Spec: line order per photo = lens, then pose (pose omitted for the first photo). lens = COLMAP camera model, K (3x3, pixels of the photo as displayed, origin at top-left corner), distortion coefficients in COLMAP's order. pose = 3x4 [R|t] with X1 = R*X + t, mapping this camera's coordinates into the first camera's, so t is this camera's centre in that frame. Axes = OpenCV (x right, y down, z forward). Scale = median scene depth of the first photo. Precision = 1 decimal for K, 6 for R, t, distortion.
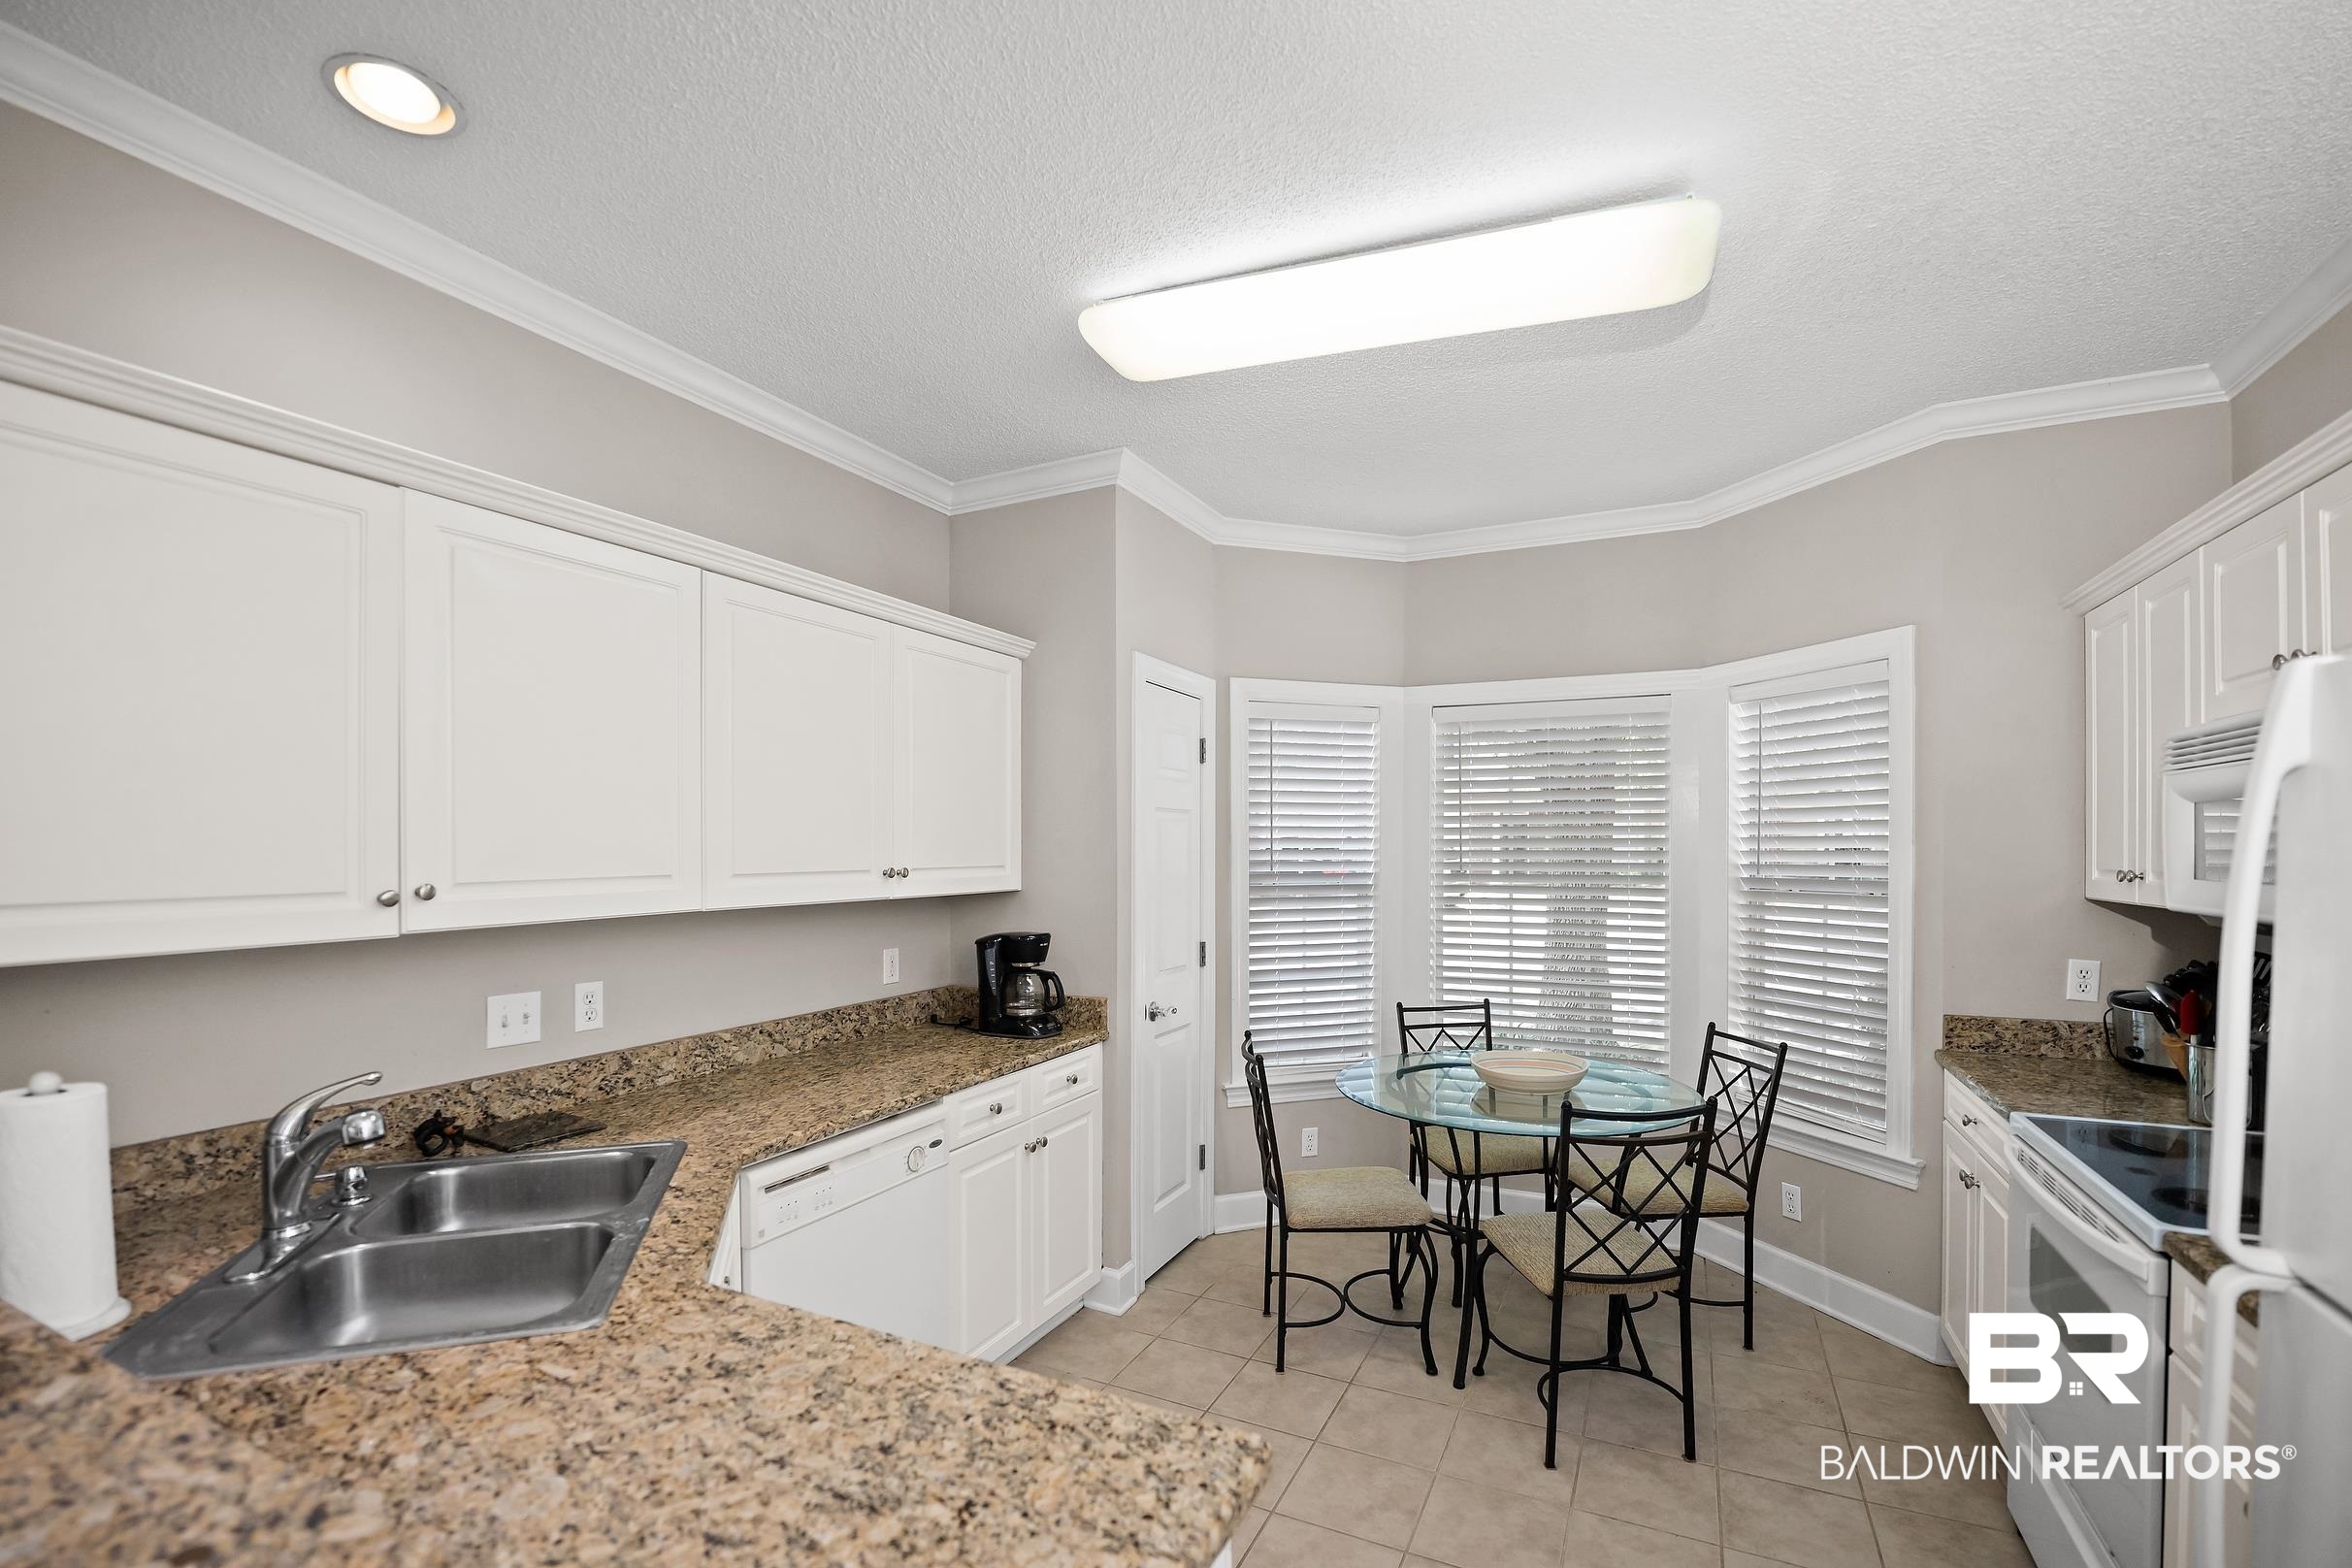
lens RADIAL K [[1026.1, 0, 1157.7], [0, 1026.1, 829.6], [0, 0, 1]] dist [-0.022168, 0.000360]
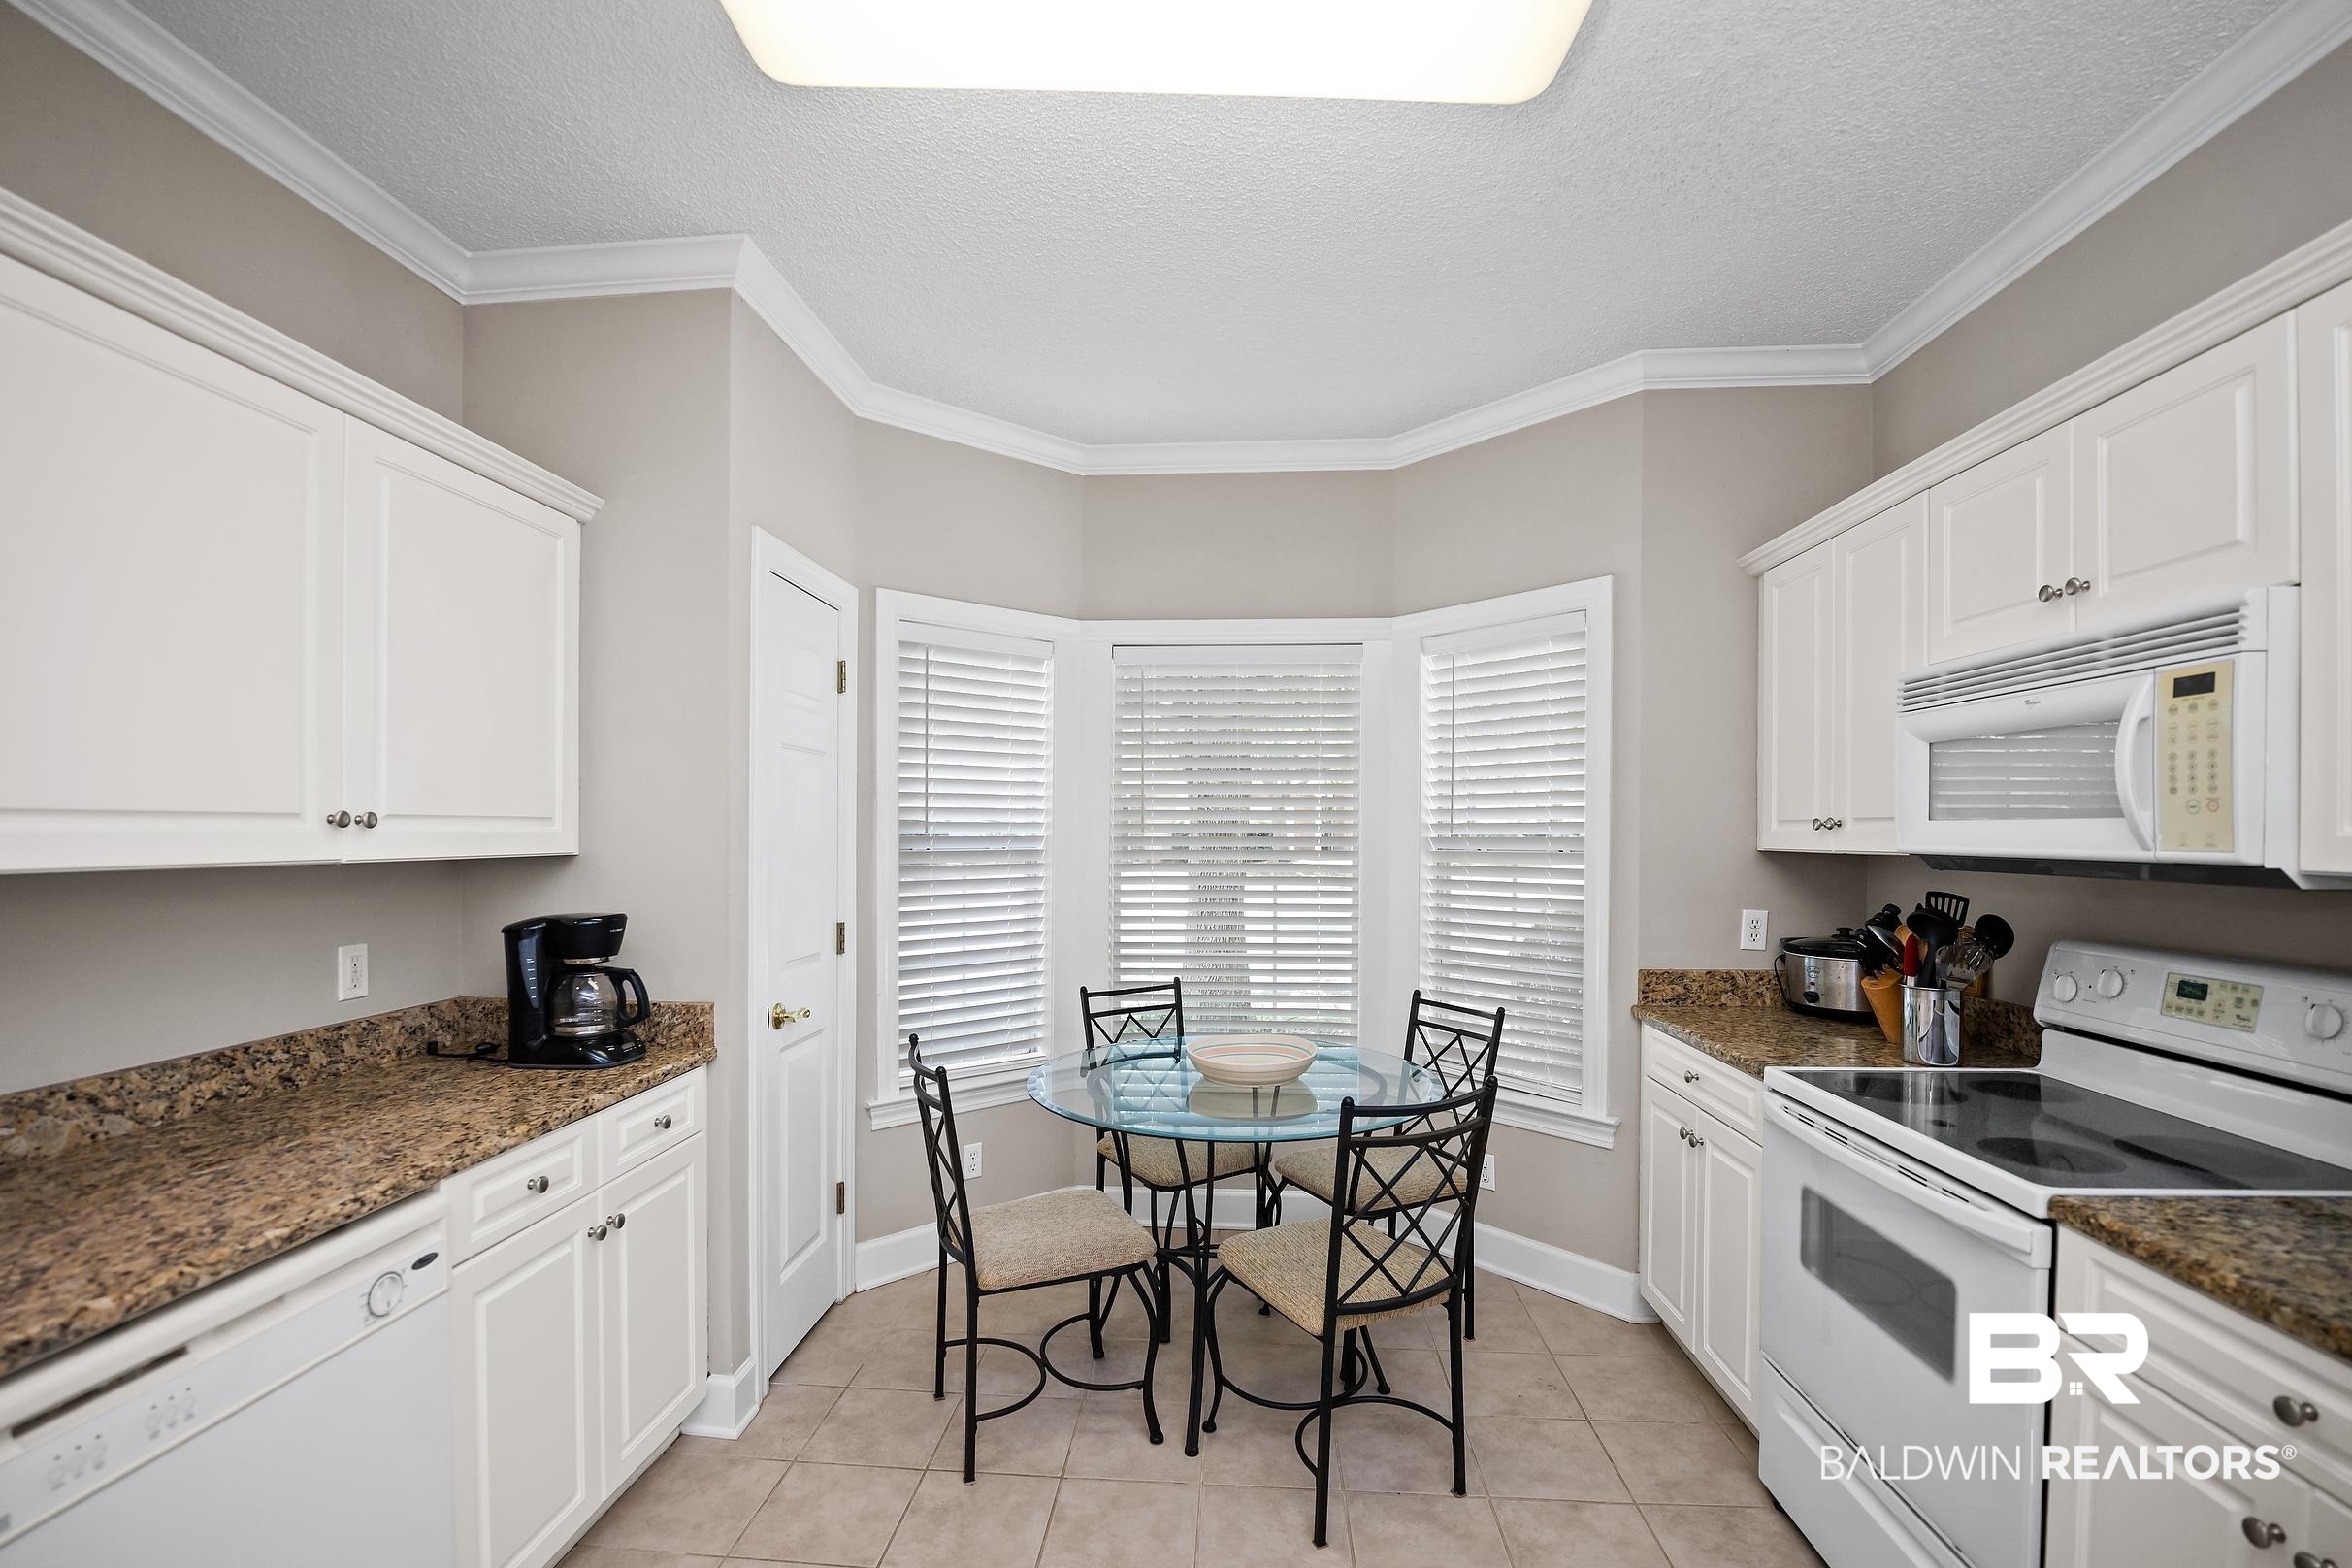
lens RADIAL K [[1026.1, 0, 1157.7], [0, 1026.1, 829.6], [0, 0, 1]] dist [-0.022168, 0.000360]
pose [[0.924809, 0.002513, 0.380423, -0.039260], [-0.007648, 0.999899, 0.011988, 0.037022], [-0.380354, -0.013996, 0.924735, 0.254089]]
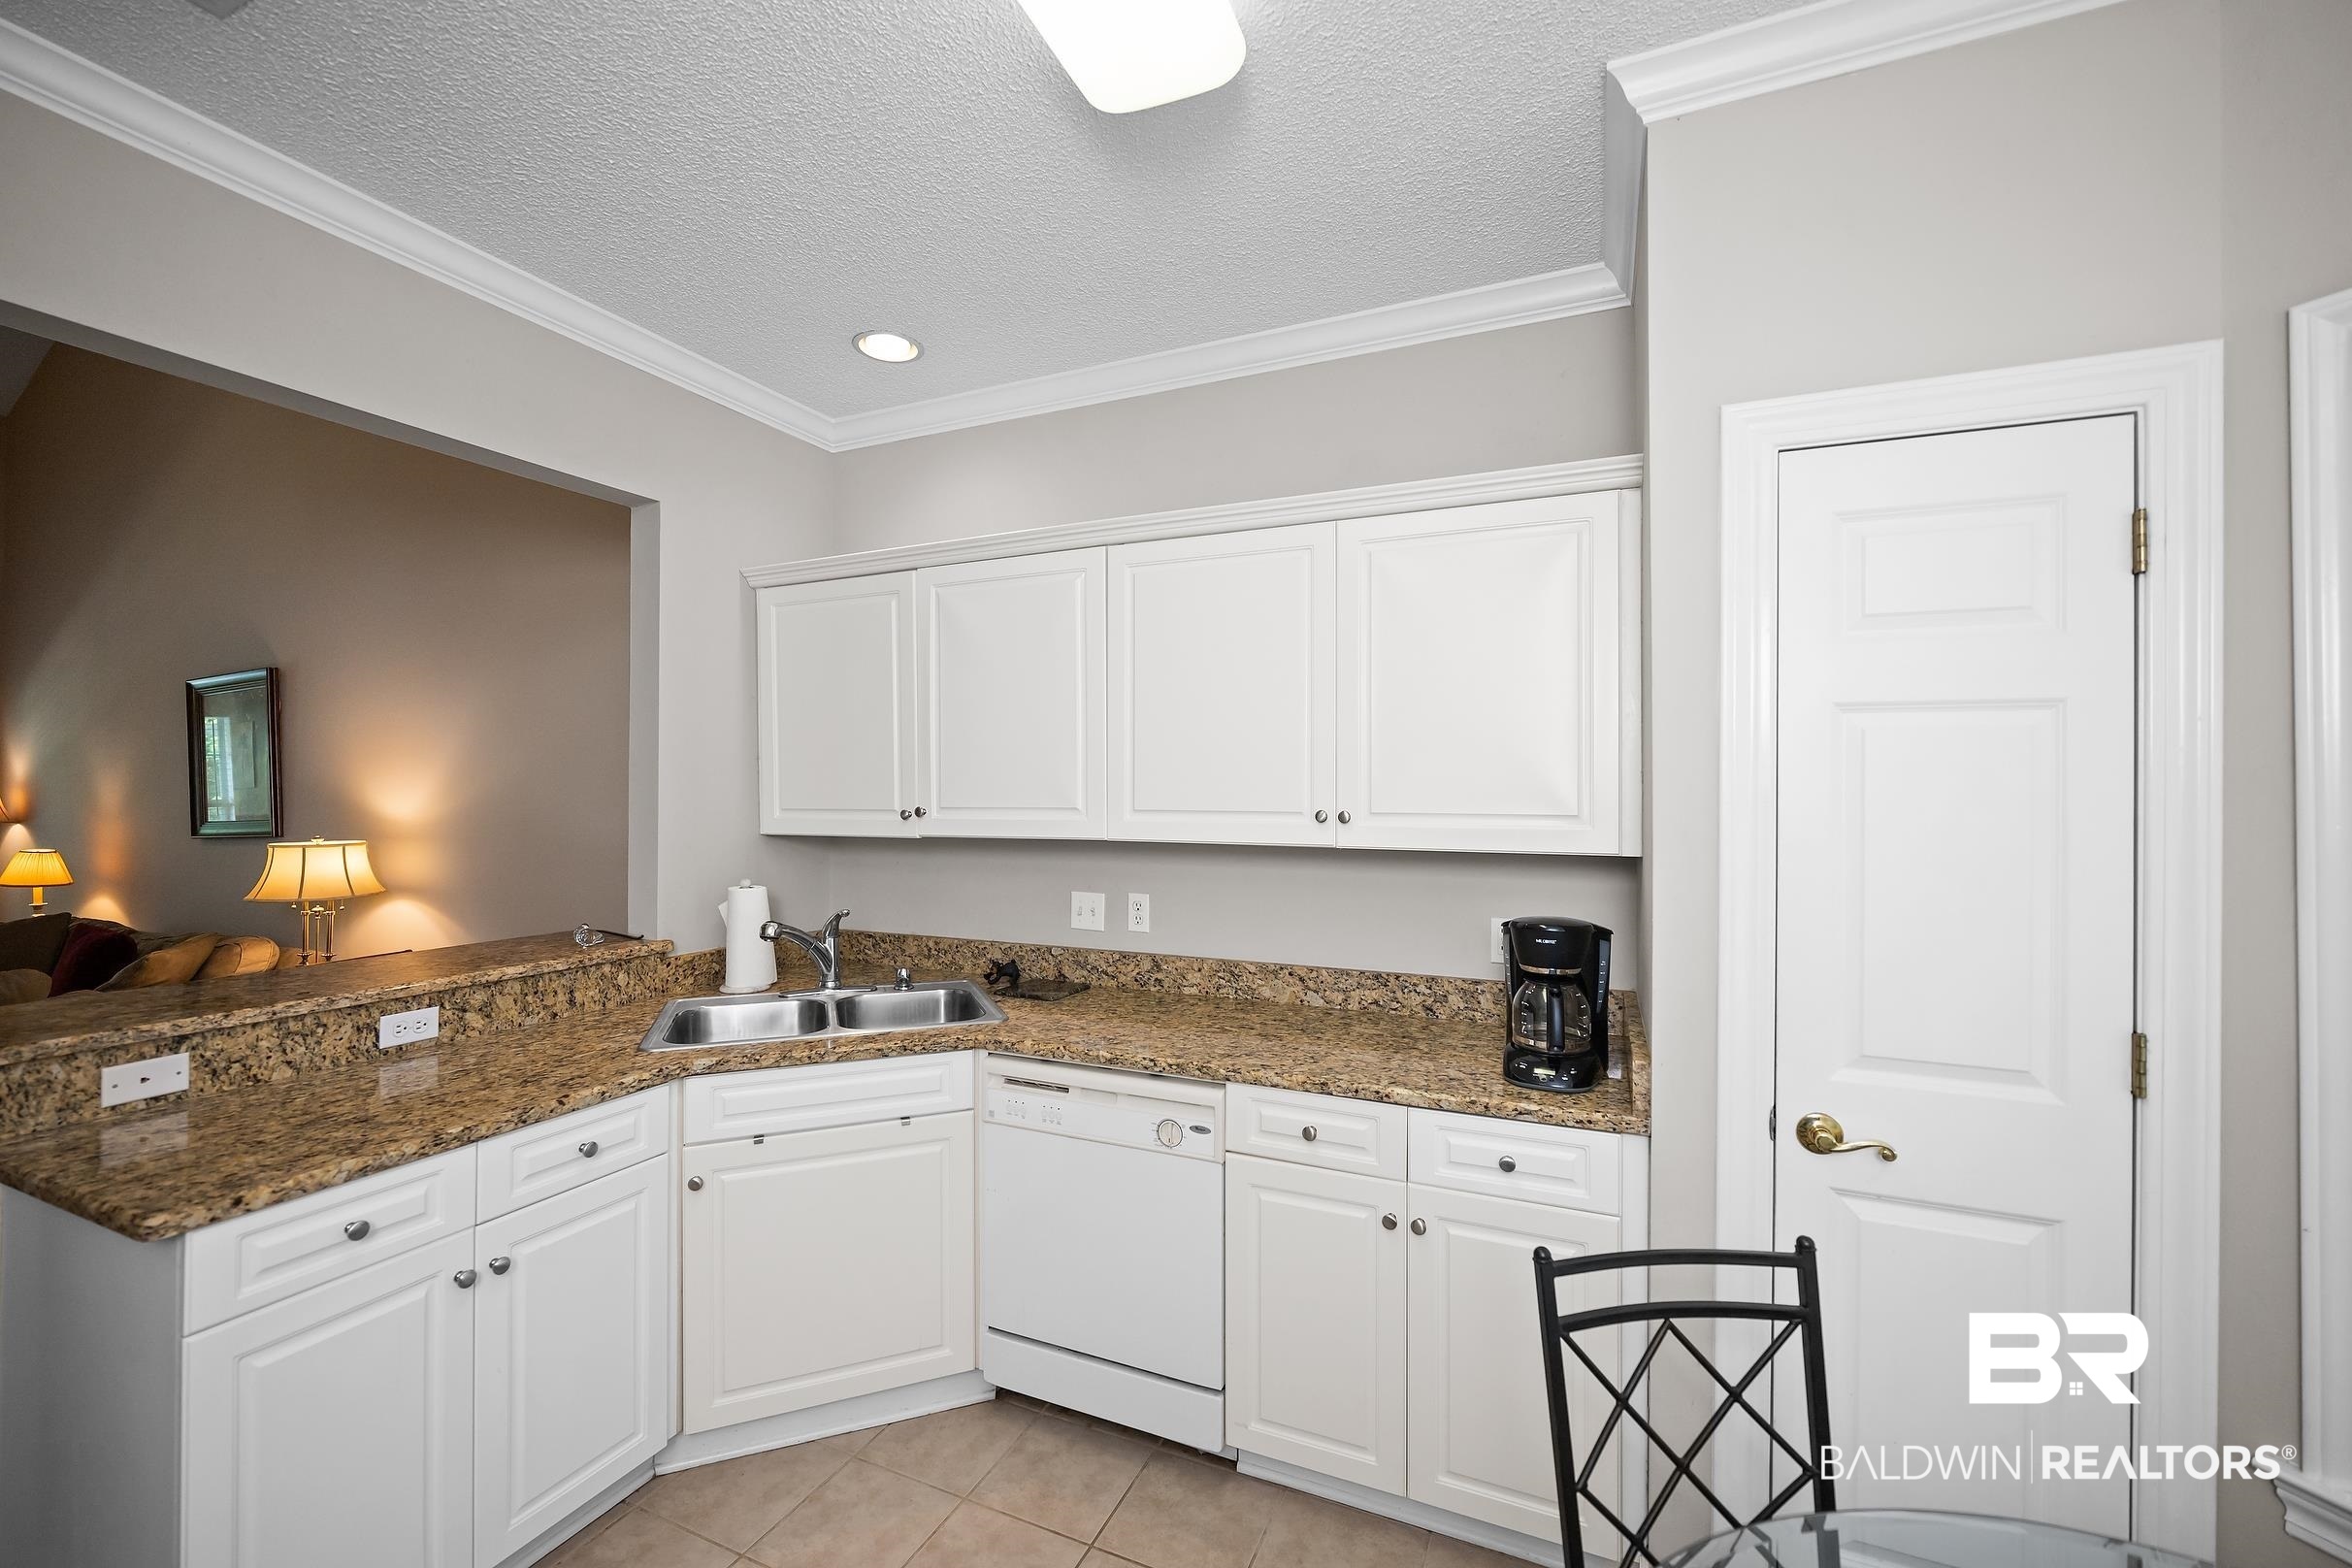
lens RADIAL K [[957.4, 0, 1170.9], [0, 957.4, 767.2], [0, 0, 1]] dist [-0.001951, 0.000191]
pose [[0.048562, -0.019825, -0.998623, 0.527499], [0.011422, 0.999749, -0.019292, 0.015211], [0.998755, -0.010470, 0.048776, 0.834710]]
